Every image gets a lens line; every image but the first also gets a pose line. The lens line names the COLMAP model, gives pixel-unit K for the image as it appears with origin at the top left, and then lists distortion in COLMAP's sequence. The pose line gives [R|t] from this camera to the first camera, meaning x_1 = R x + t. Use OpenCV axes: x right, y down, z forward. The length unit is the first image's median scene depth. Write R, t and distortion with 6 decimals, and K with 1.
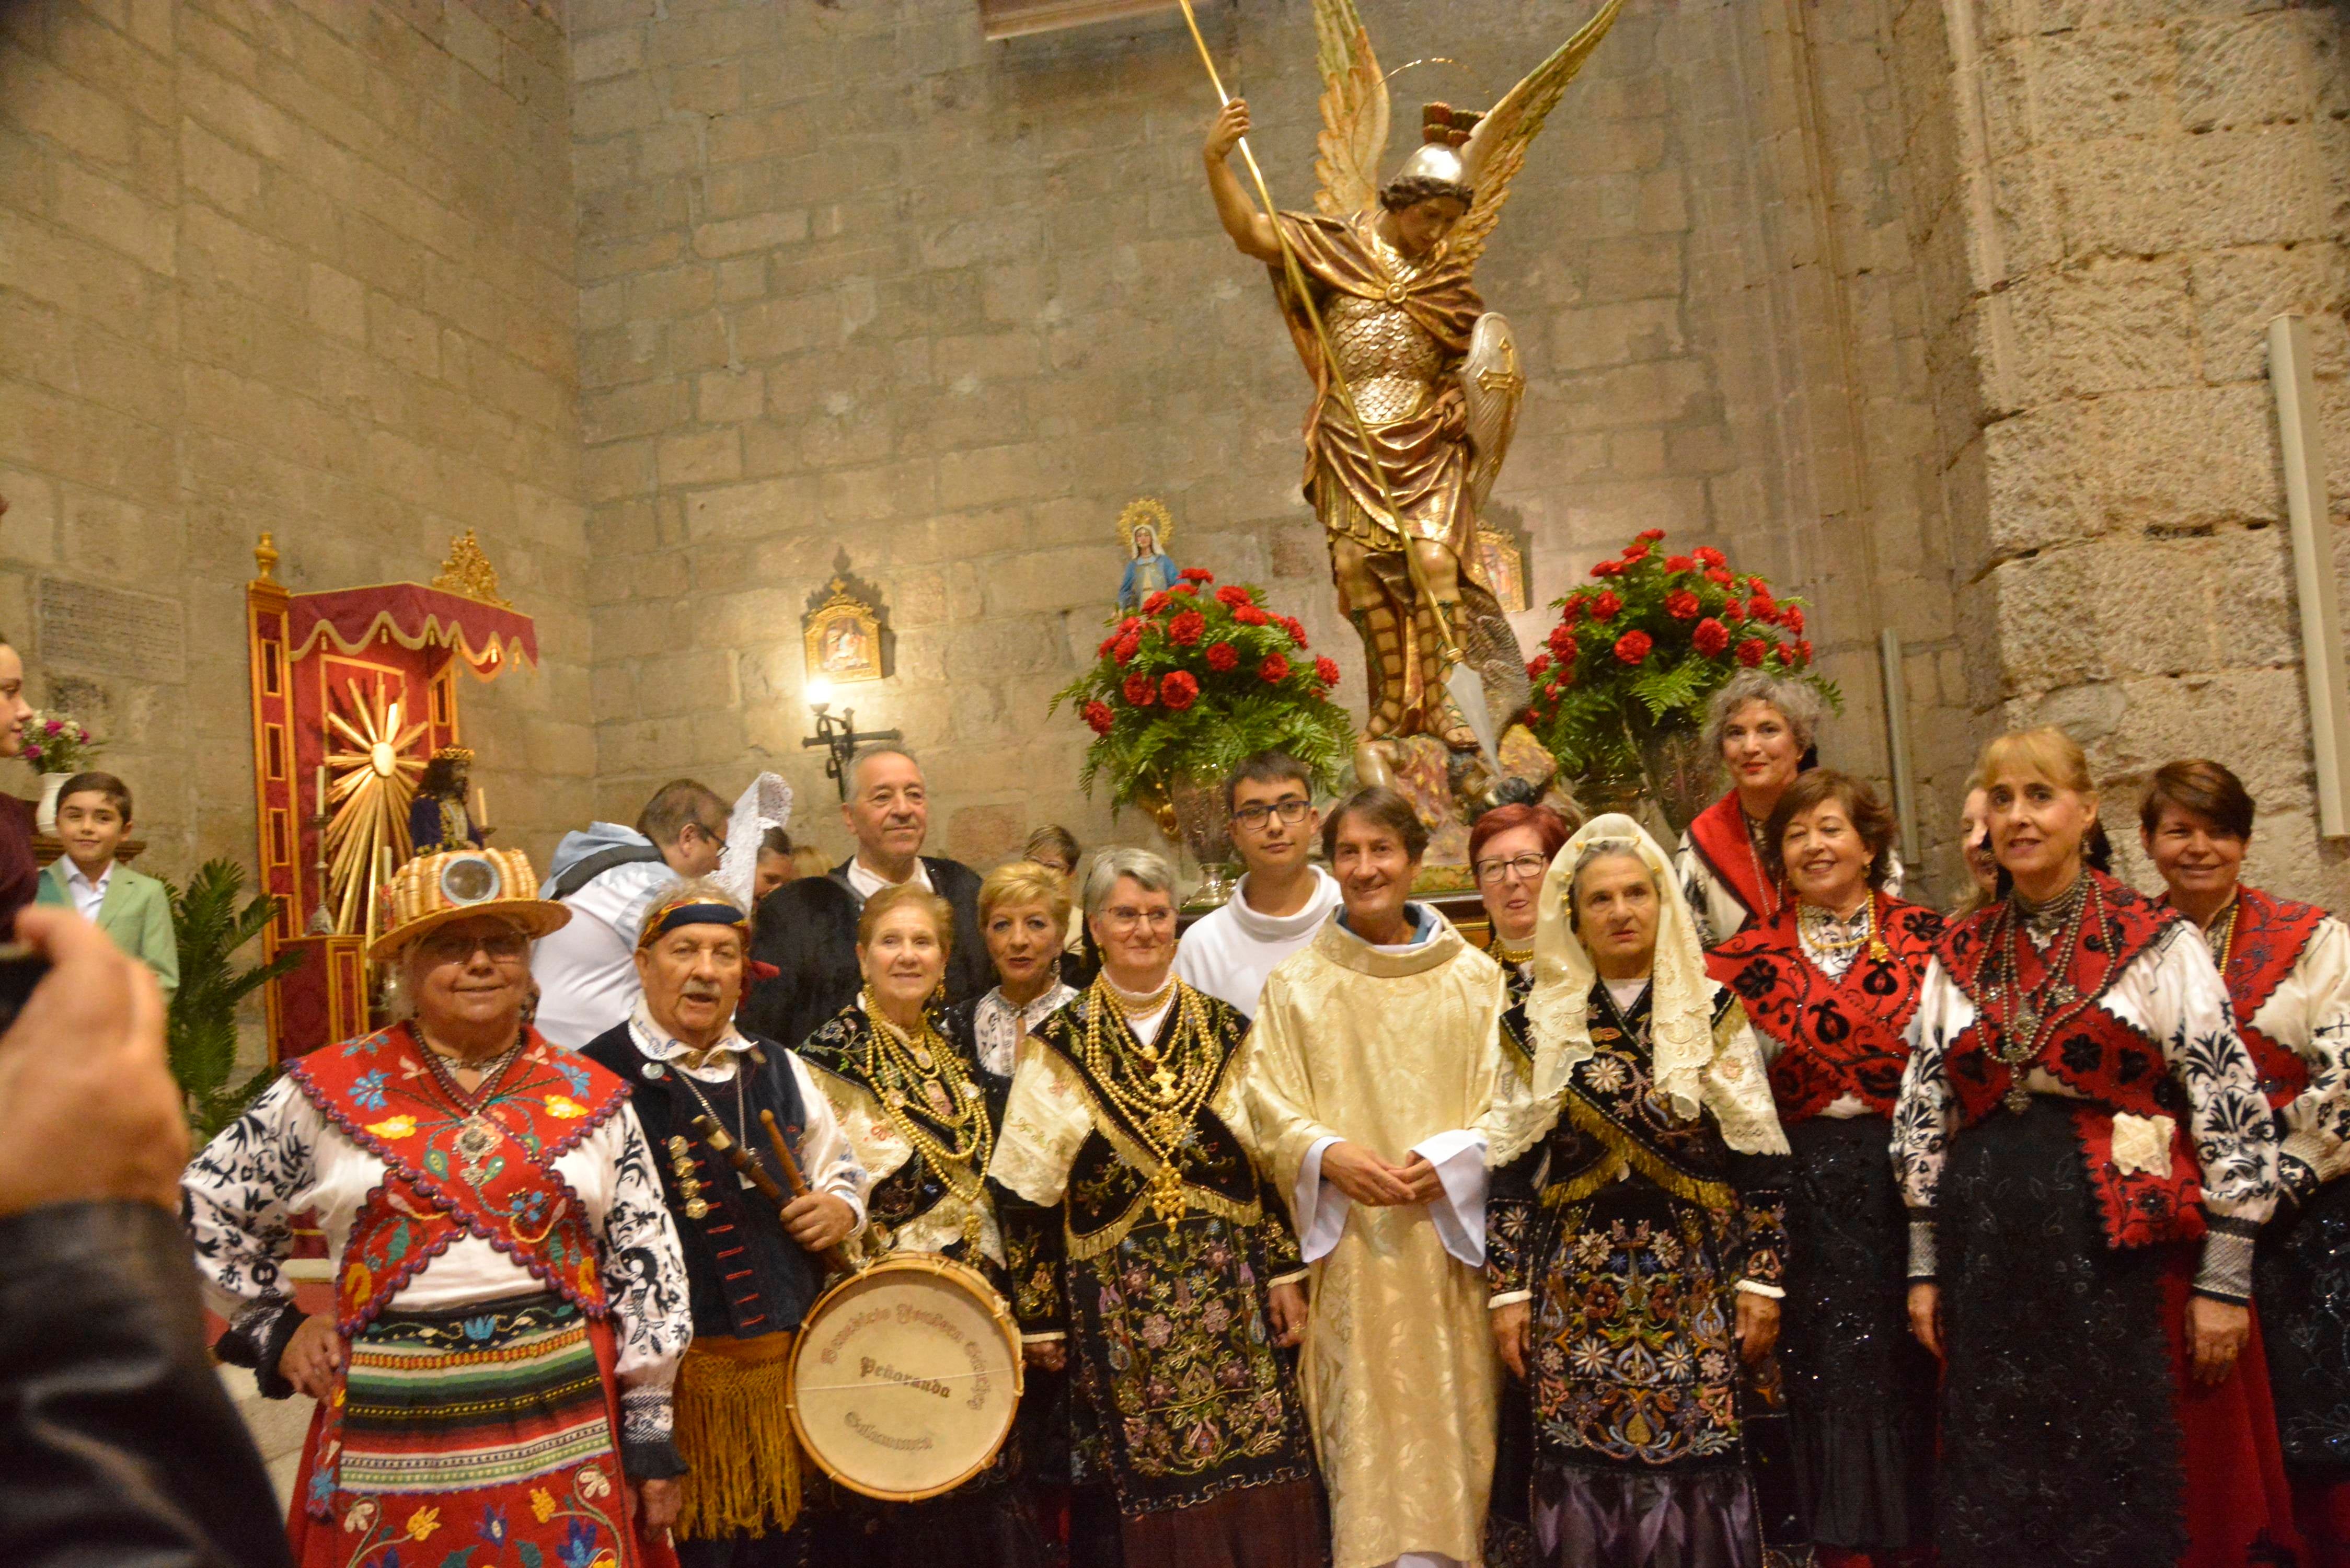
lens RADIAL K [[1828.1, 0, 1184.9], [0, 1828.1, 820.9], [0, 0, 1]] dist [-0.169736, 0.127964]
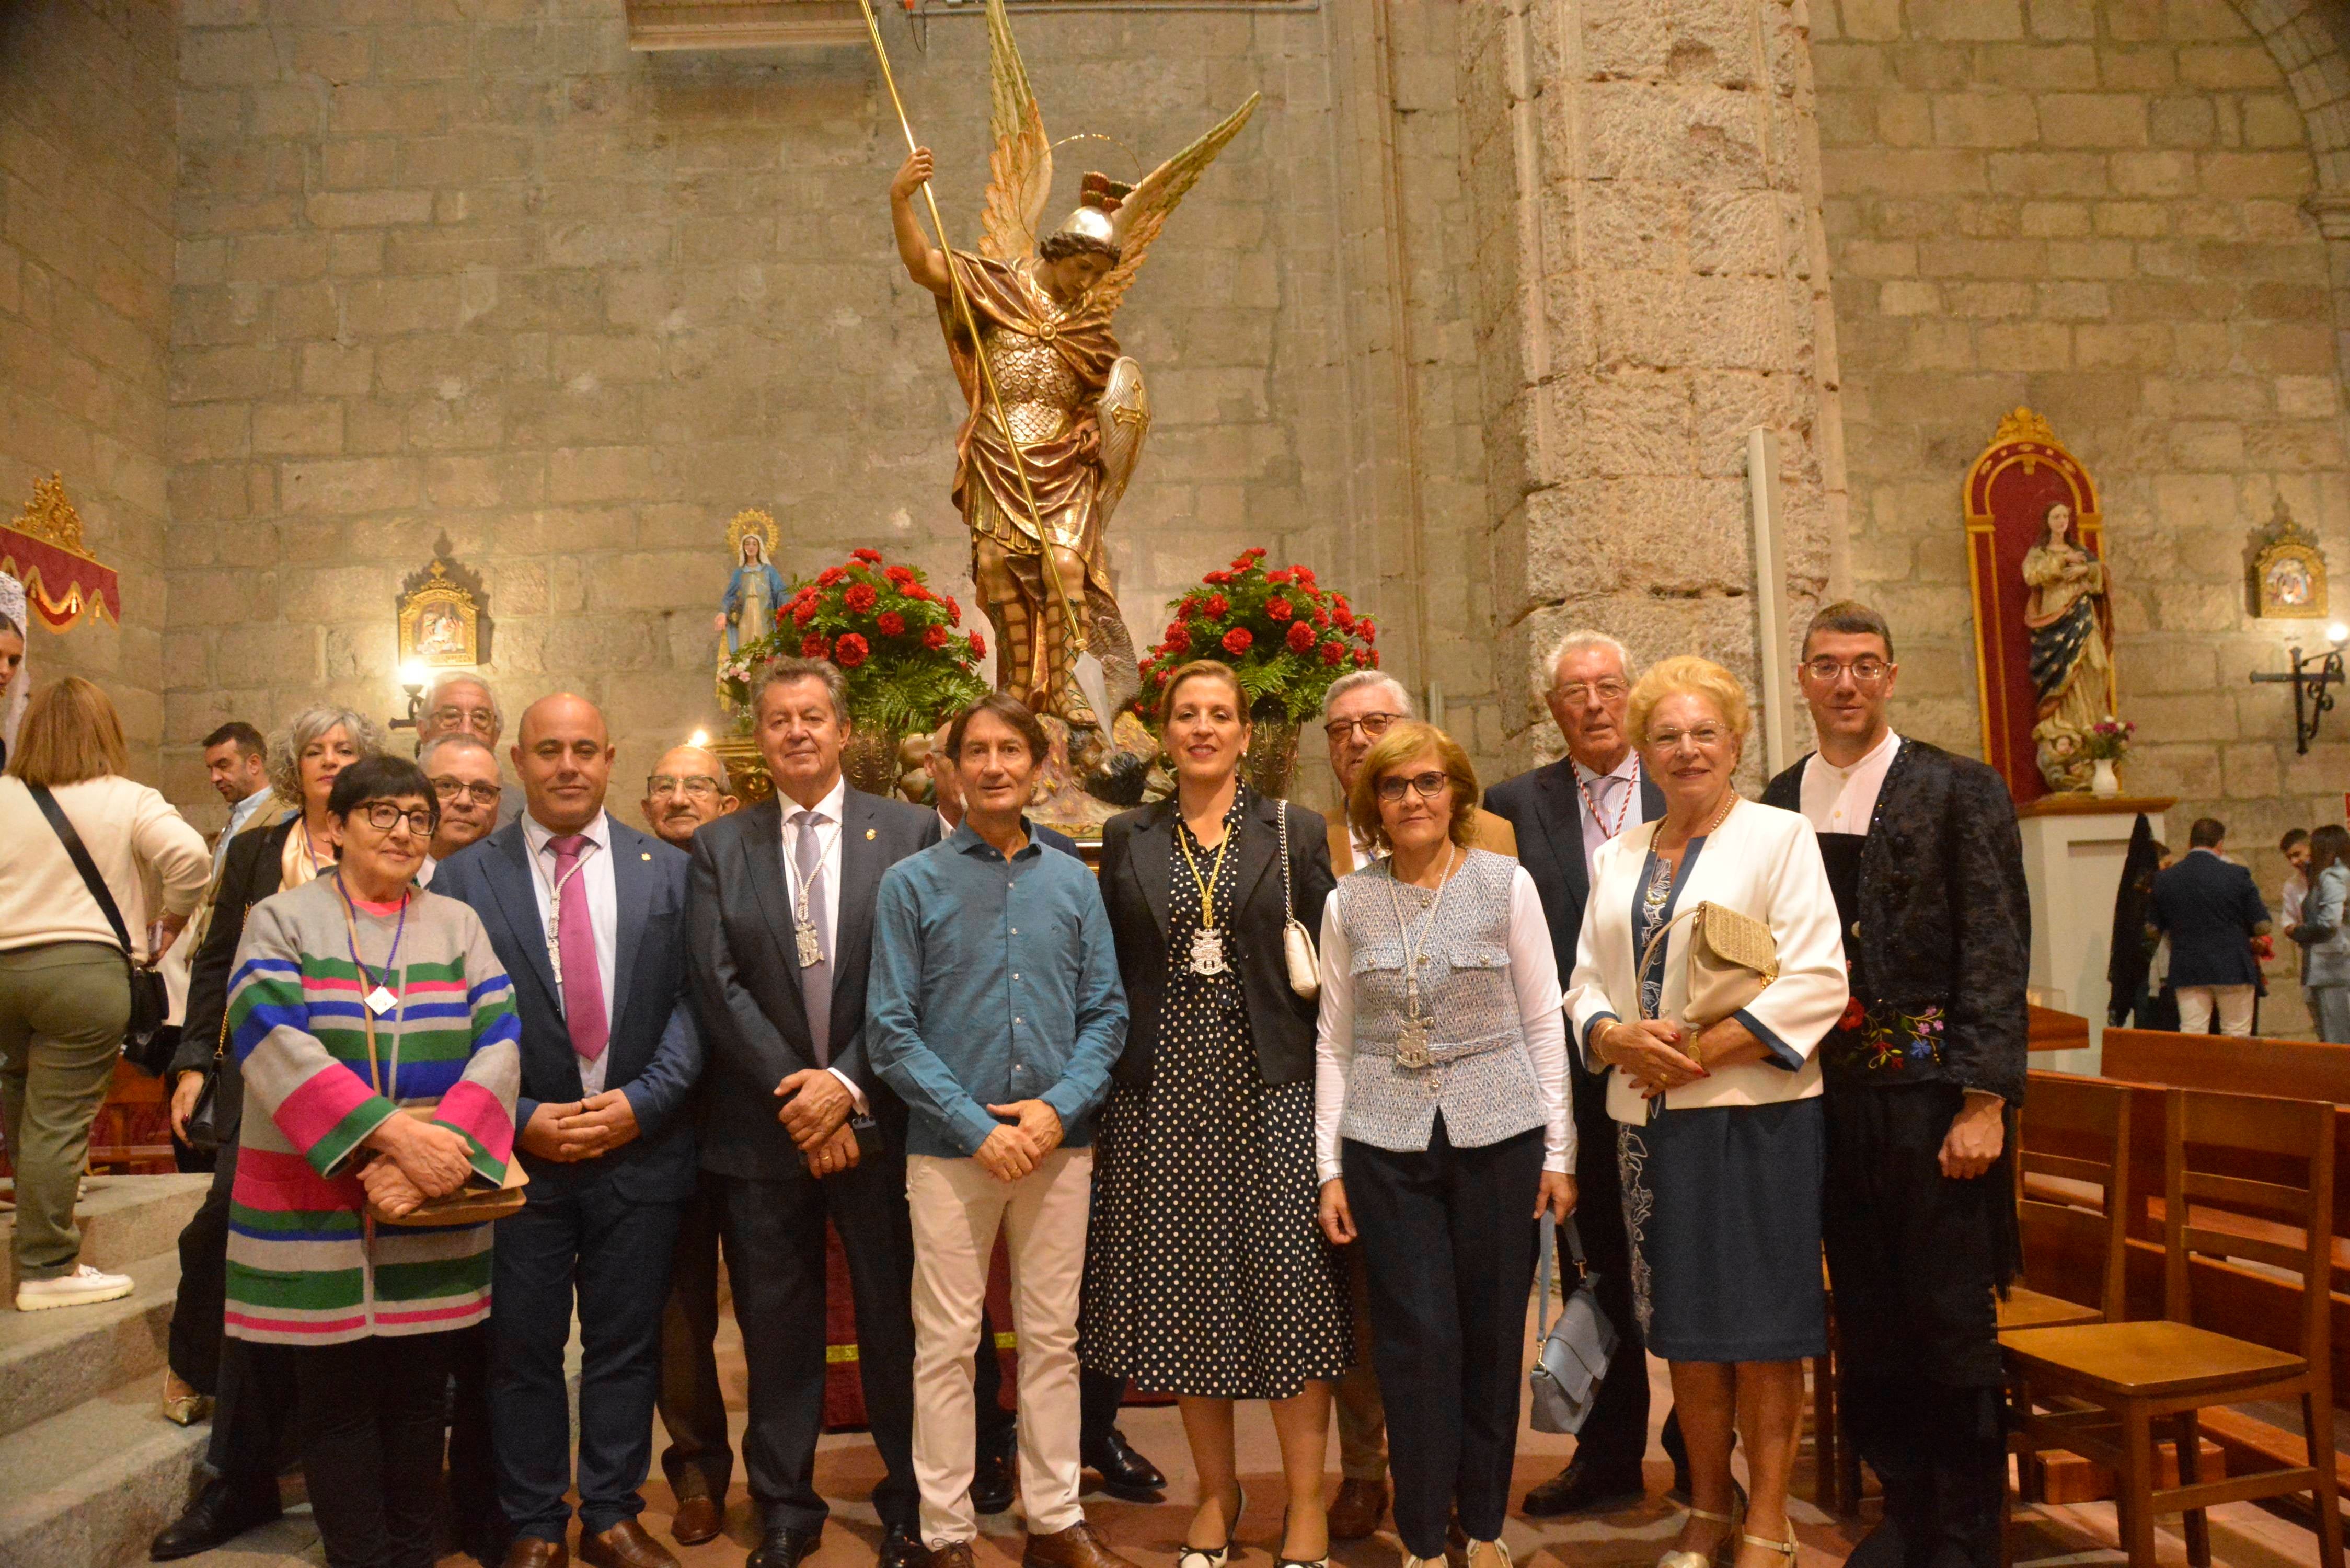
lens RADIAL K [[1831.9, 0, 1202.9], [0, 1831.9, 810.5], [0, 0, 1]] dist [-0.166259, 0.119857]
pose [[0.965987, 0.057744, 0.252062, -0.057718], [-0.049441, 0.998009, -0.039158, 0.050498], [-0.253821, 0.025364, 0.966918, -0.130386]]
